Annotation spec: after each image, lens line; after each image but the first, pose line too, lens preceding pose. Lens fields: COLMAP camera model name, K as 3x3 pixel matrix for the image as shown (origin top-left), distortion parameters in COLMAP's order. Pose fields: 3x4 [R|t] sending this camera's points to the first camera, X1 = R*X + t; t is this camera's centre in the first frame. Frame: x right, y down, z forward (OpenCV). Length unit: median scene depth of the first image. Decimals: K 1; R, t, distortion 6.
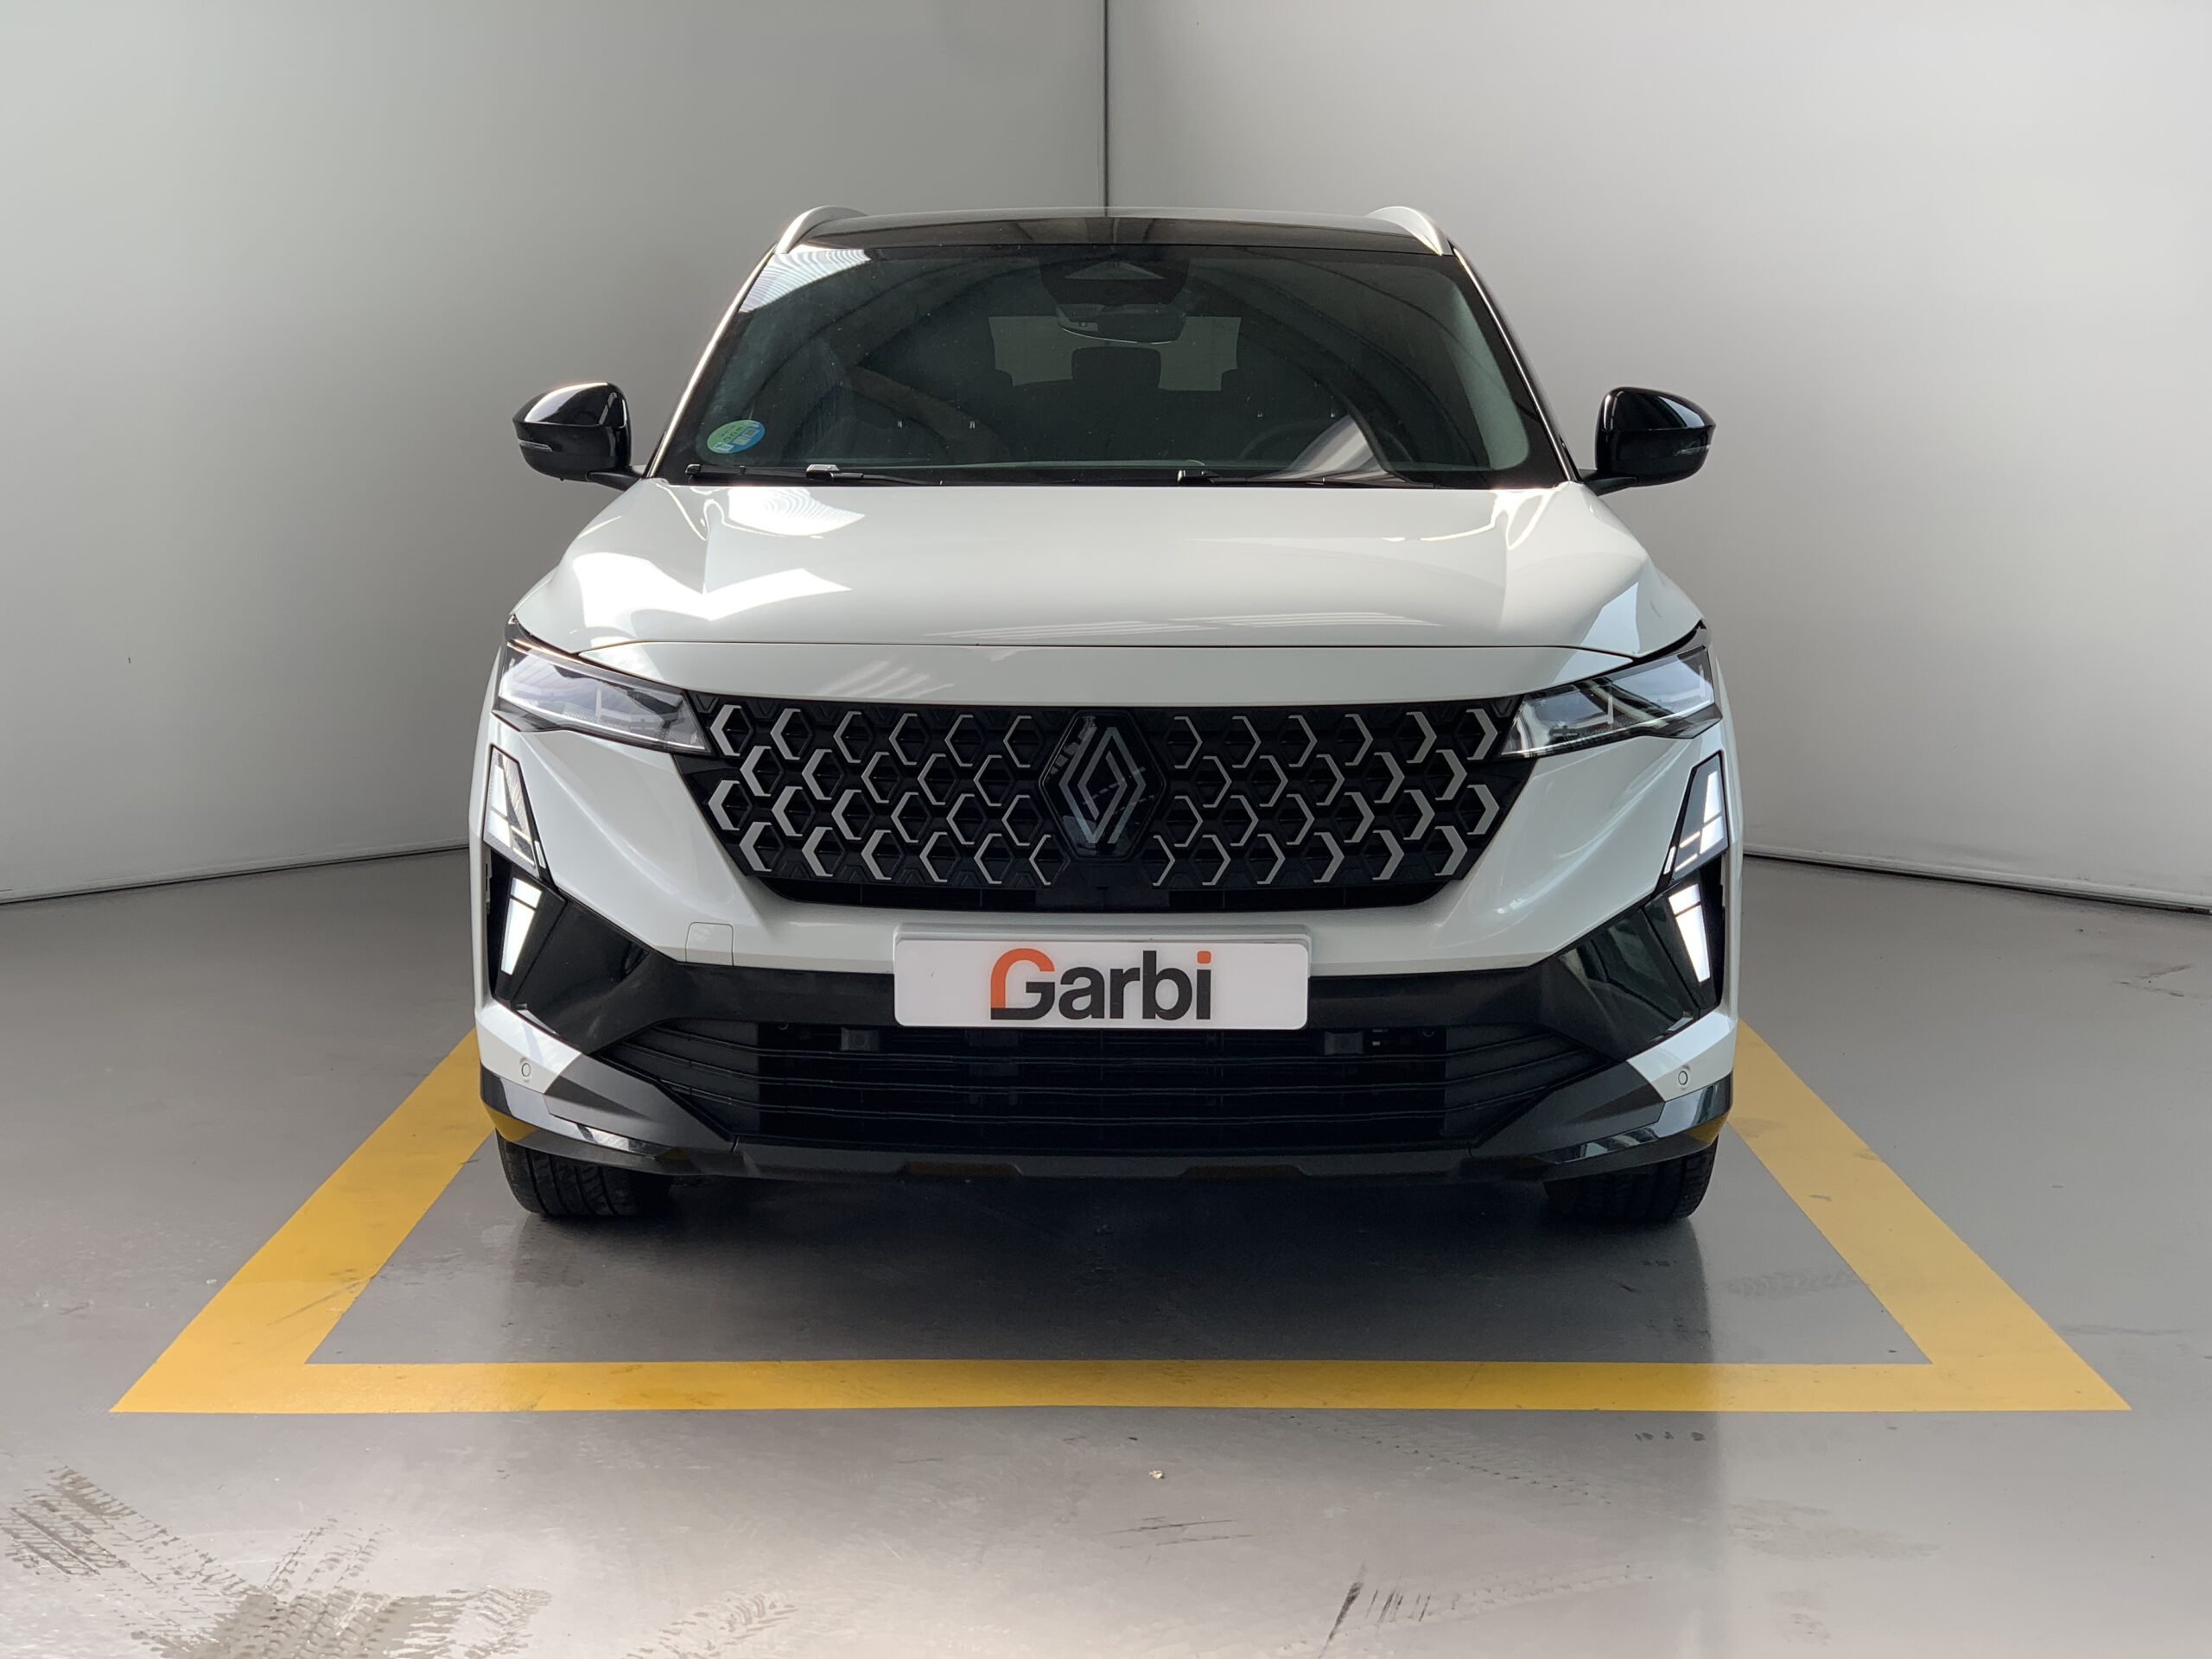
lens RADIAL K [[3325.4, 0, 1122.2], [0, 3325.4, 832.6], [0, 0, 1]] dist [0.073229, 0.000000]
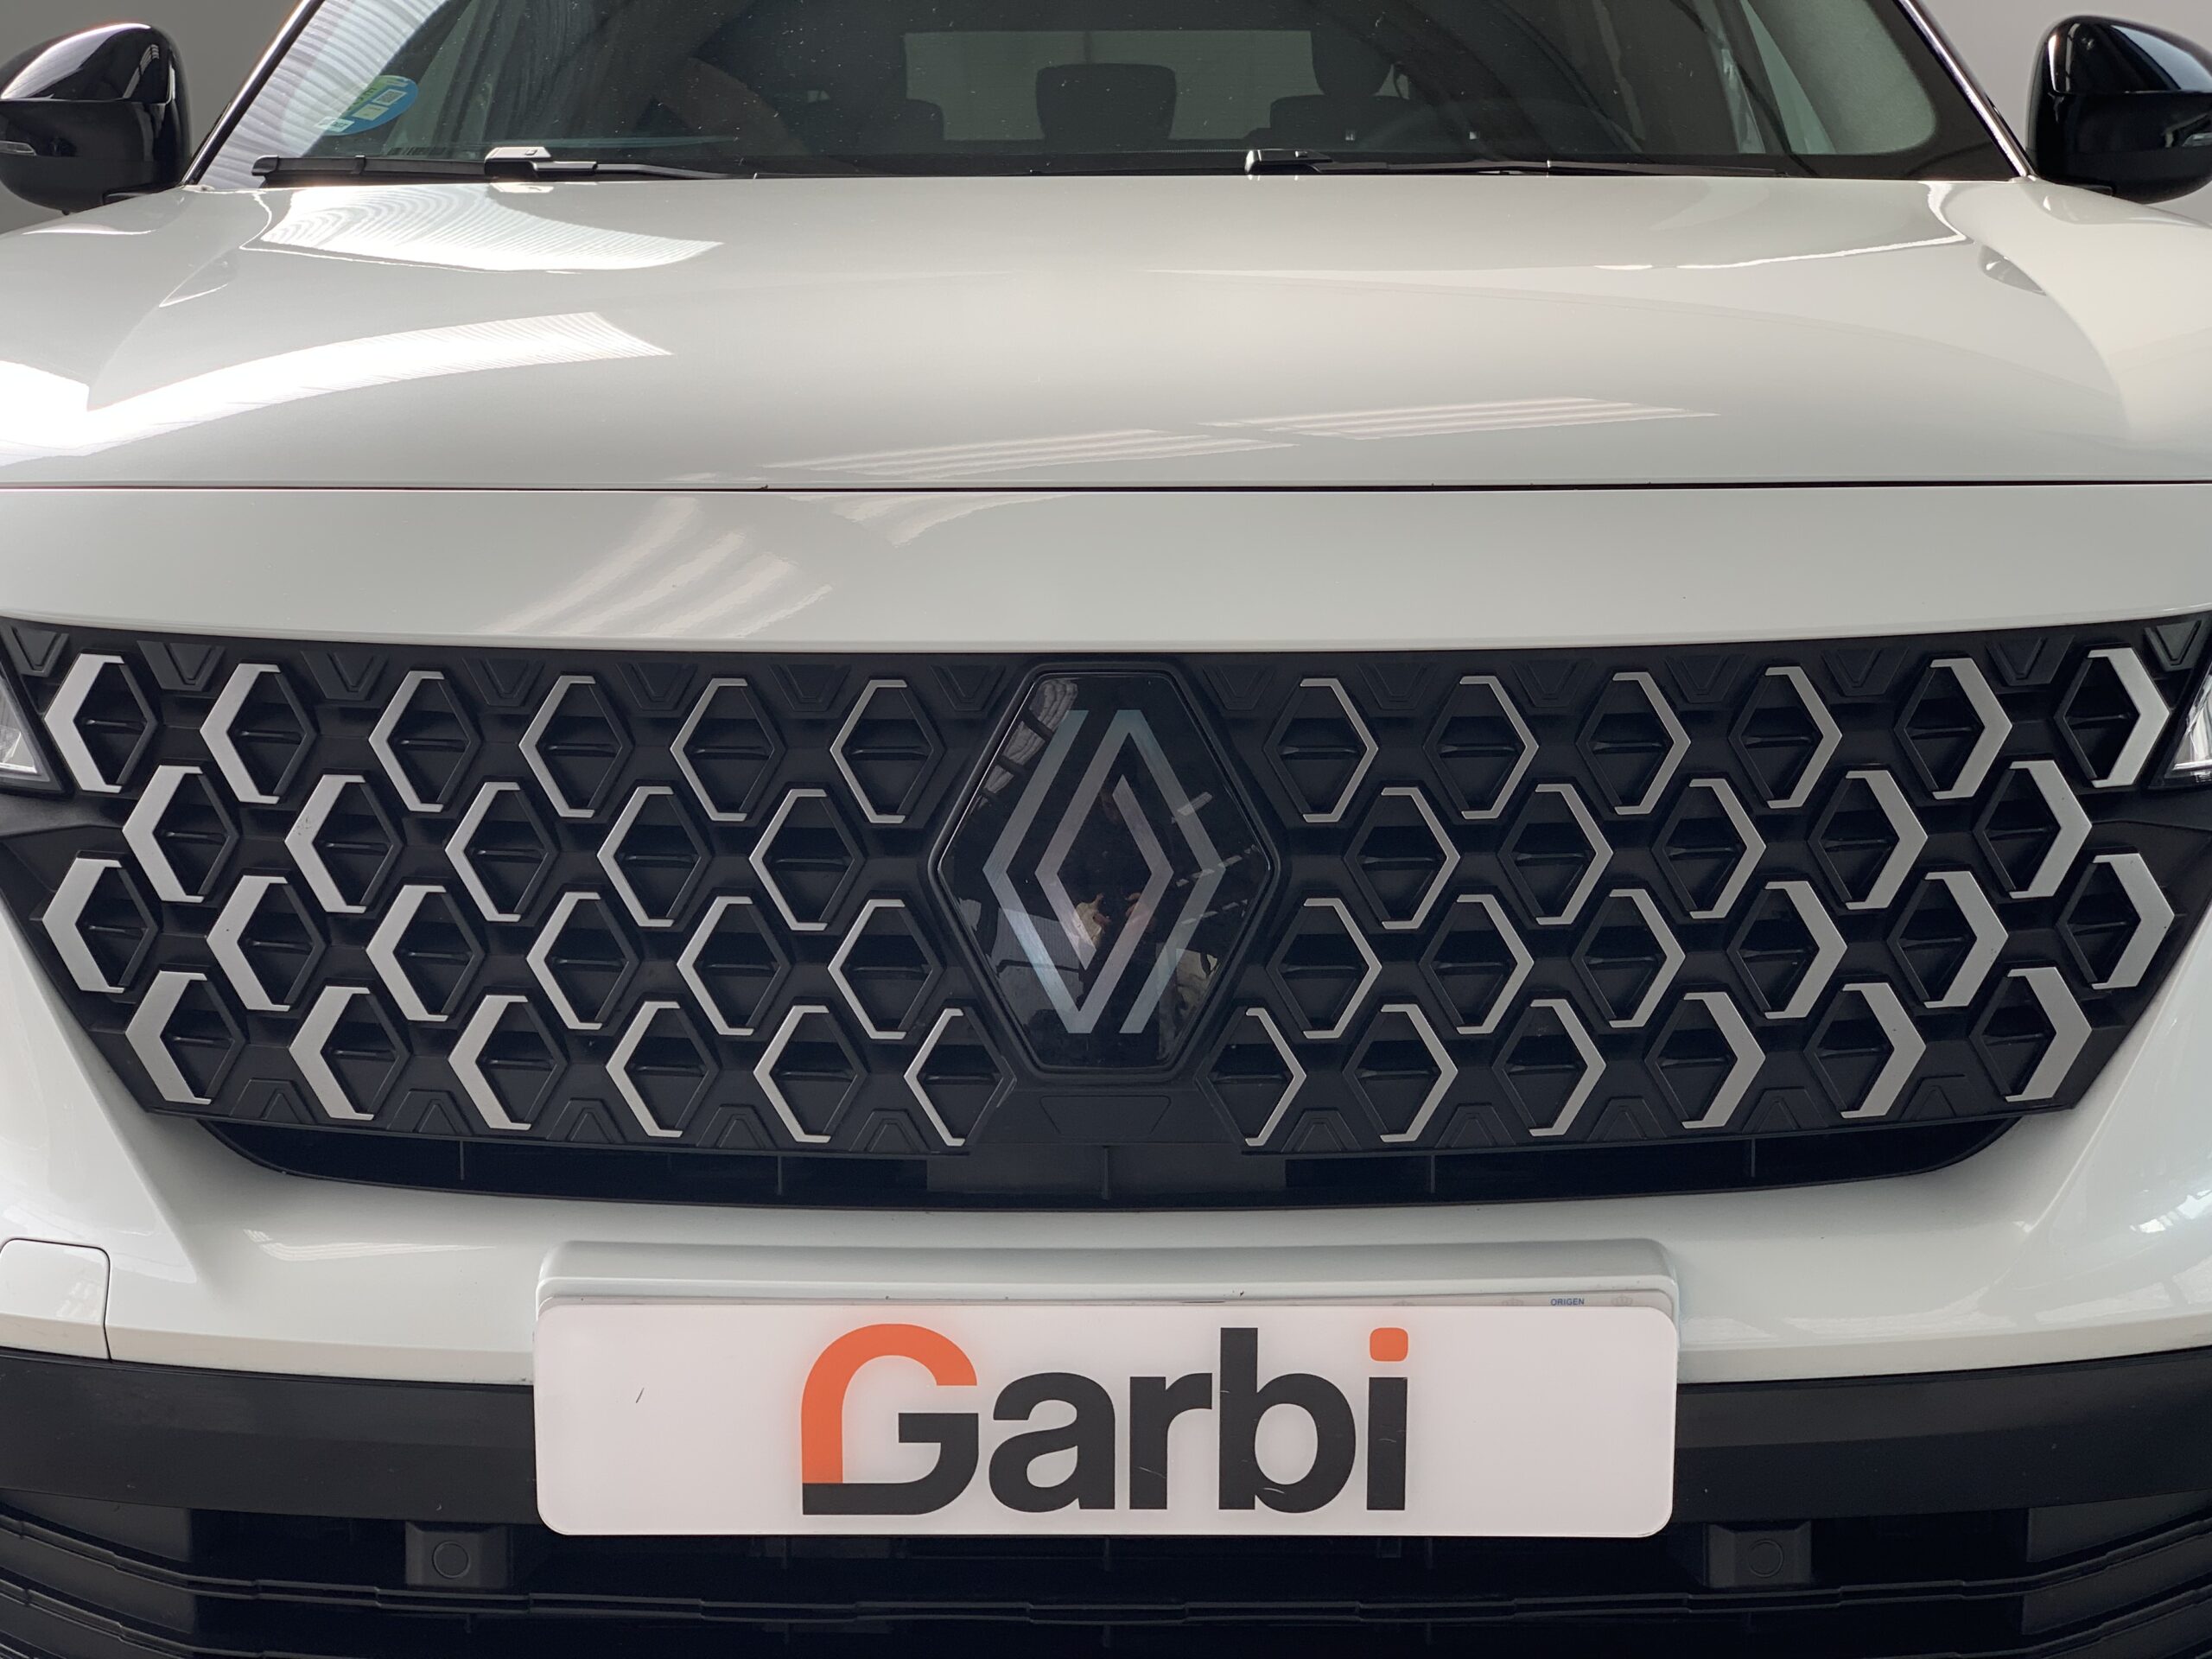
lens RADIAL K [[3325.4, 0, 1103.8], [0, 3325.4, 867.9], [0, 0, 1]] dist [0.073229, 0.000000]
pose [[0.999963, -0.008254, -0.002296, -0.005075], [0.008331, 0.999318, 0.035978, -0.027254], [0.001998, -0.035996, 0.999350, 0.632082]]
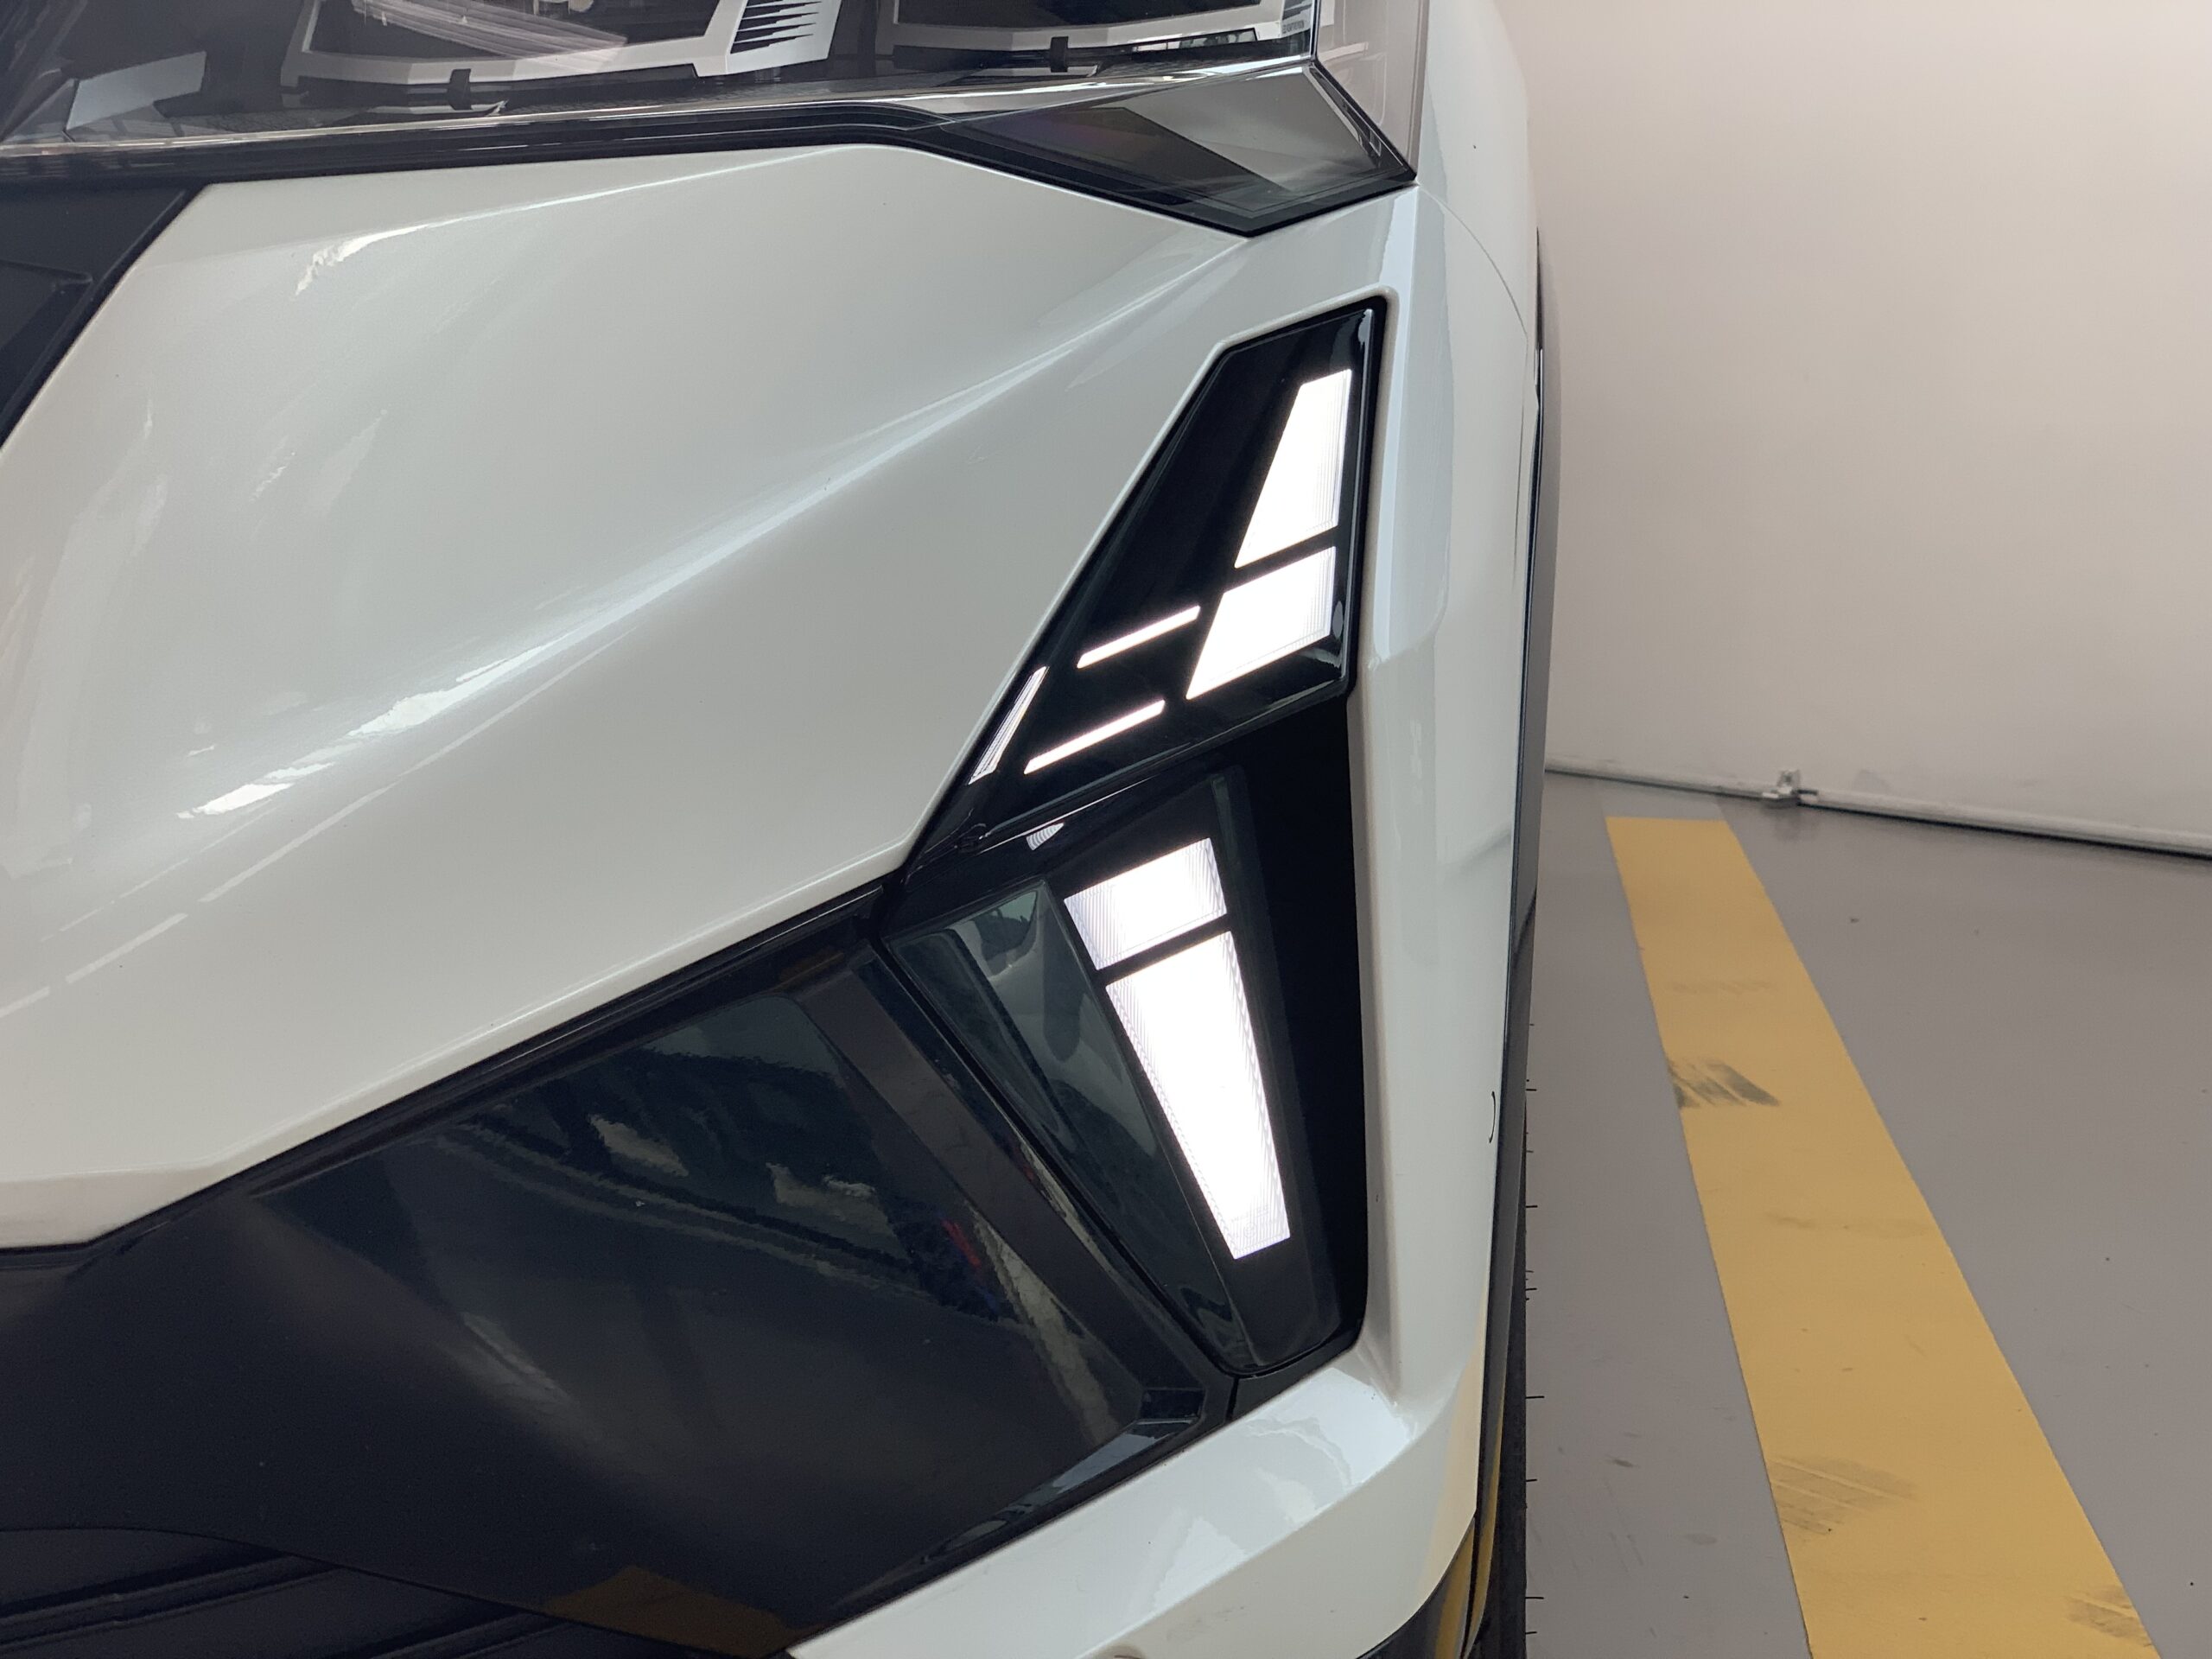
lens RADIAL K [[3325.4, 0, 1104.7], [0, 3325.4, 825.1], [0, 0, 1]] dist [0.073229, 0.000000]
pose [[0.993727, 0.008099, -0.111537, 0.203382], [-0.008119, 0.999967, 0.000272, 0.015432], [0.111535, 0.000635, 0.993760, 0.822794]]
